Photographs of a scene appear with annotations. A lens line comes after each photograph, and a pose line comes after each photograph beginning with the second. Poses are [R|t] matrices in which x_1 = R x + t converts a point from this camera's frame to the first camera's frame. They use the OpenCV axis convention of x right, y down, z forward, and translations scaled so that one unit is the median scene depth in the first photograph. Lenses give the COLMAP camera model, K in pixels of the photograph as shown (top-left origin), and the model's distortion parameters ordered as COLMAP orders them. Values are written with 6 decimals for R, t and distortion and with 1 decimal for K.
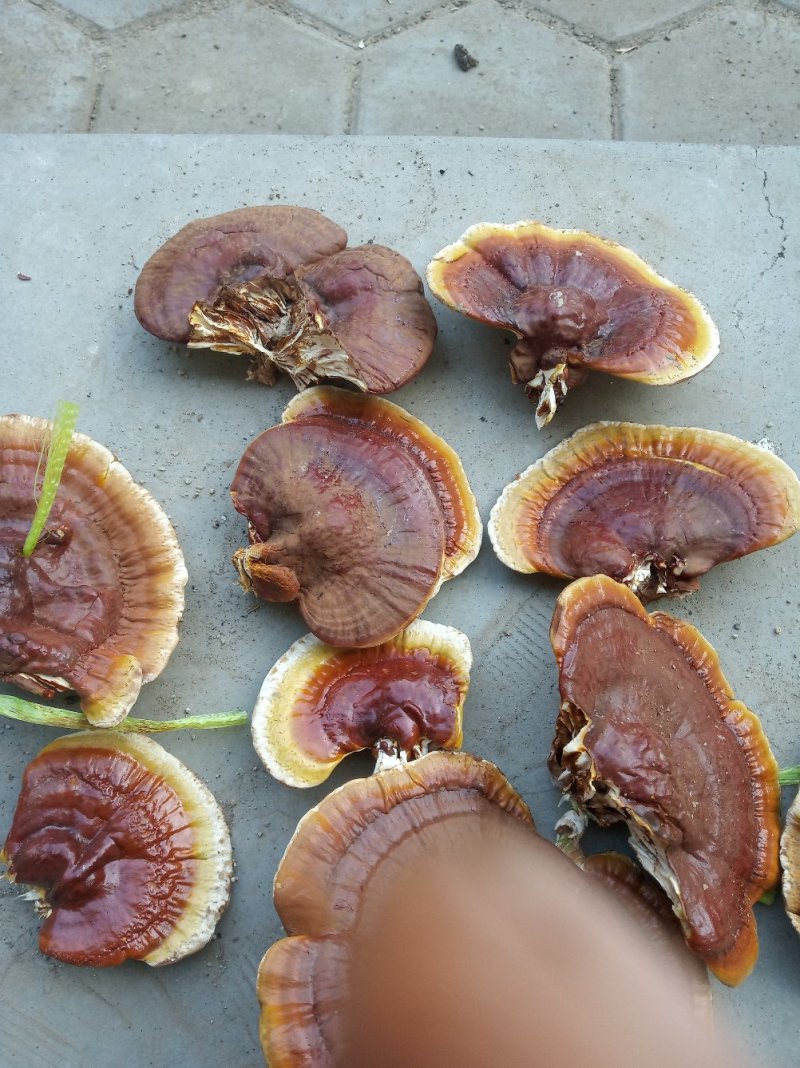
lens RADIAL K [[781.4, 0, 396.3], [0, 781.4, 538.7], [0, 0, 1]] dist [0.030055, -0.088508]
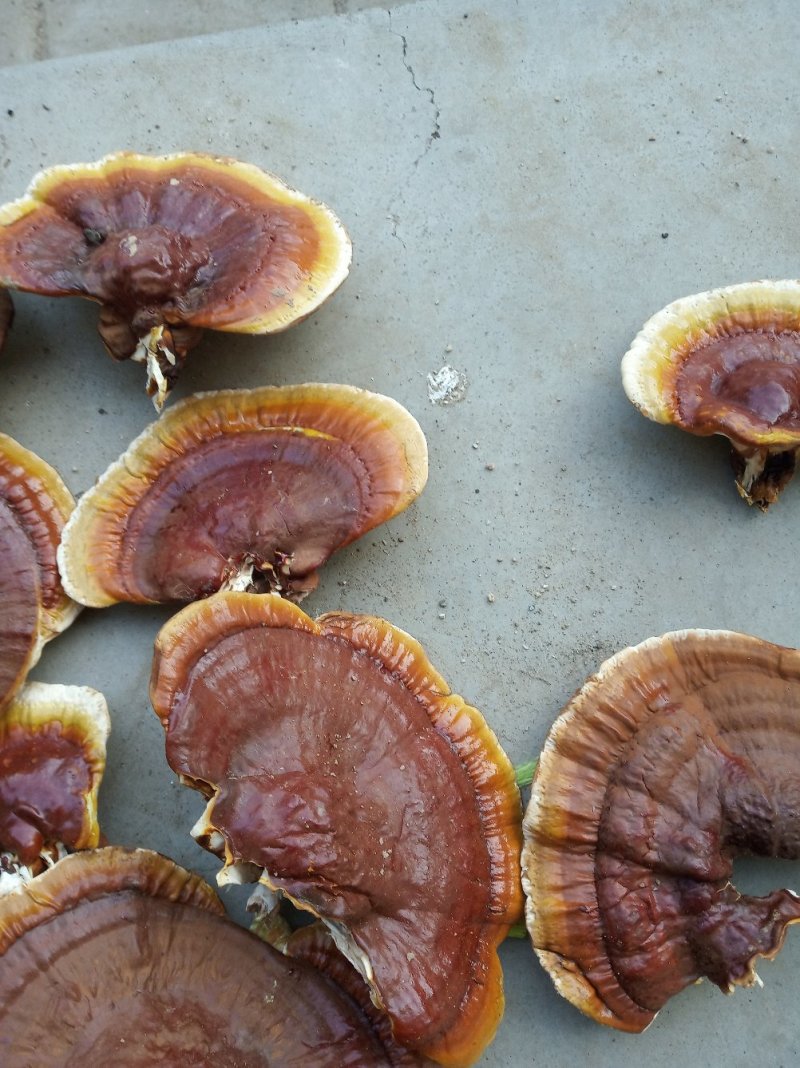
lens RADIAL K [[781.4, 0, 396.3], [0, 781.4, 538.7], [0, 0, 1]] dist [0.030055, -0.088508]
pose [[0.974796, -0.214227, 0.062278, 0.361599], [0.210314, 0.975548, 0.063834, -0.017245], [-0.074430, -0.049127, 0.996015, 0.198365]]
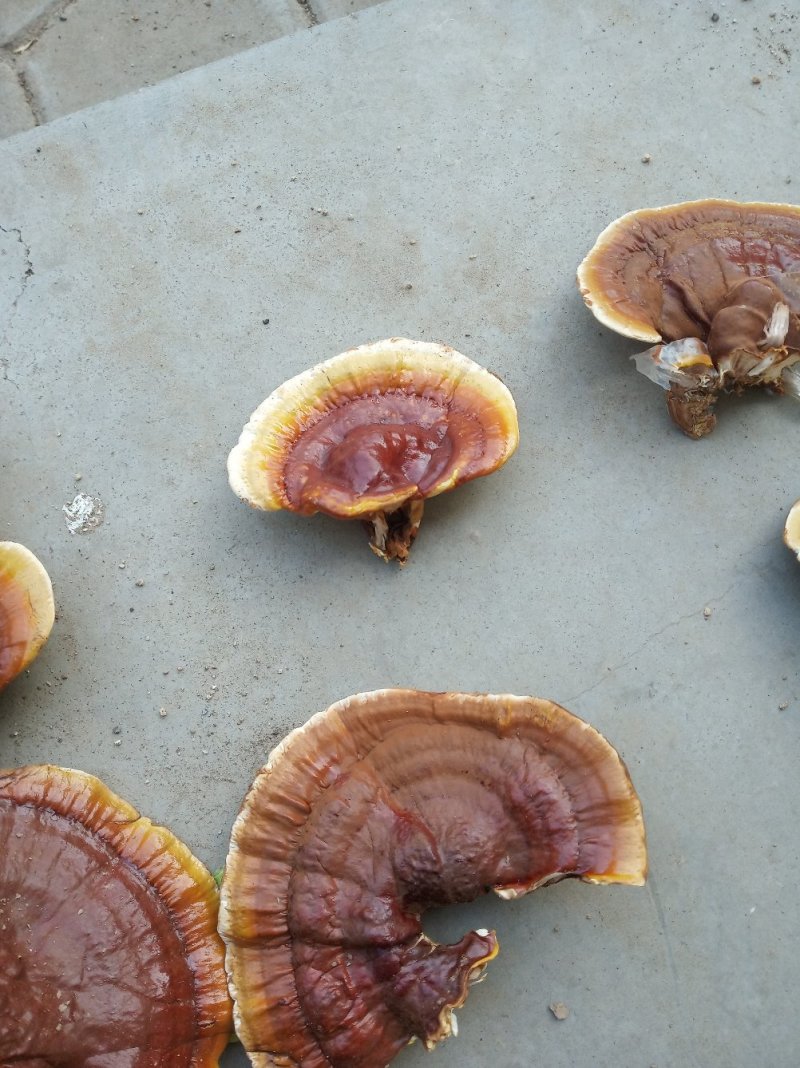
lens RADIAL K [[781.4, 0, 396.3], [0, 781.4, 538.7], [0, 0, 1]] dist [0.030055, -0.088508]
pose [[0.888163, -0.435995, 0.145175, 0.683701], [0.431396, 0.899928, 0.063466, 0.005744], [-0.158318, 0.006260, 0.987368, 0.143174]]
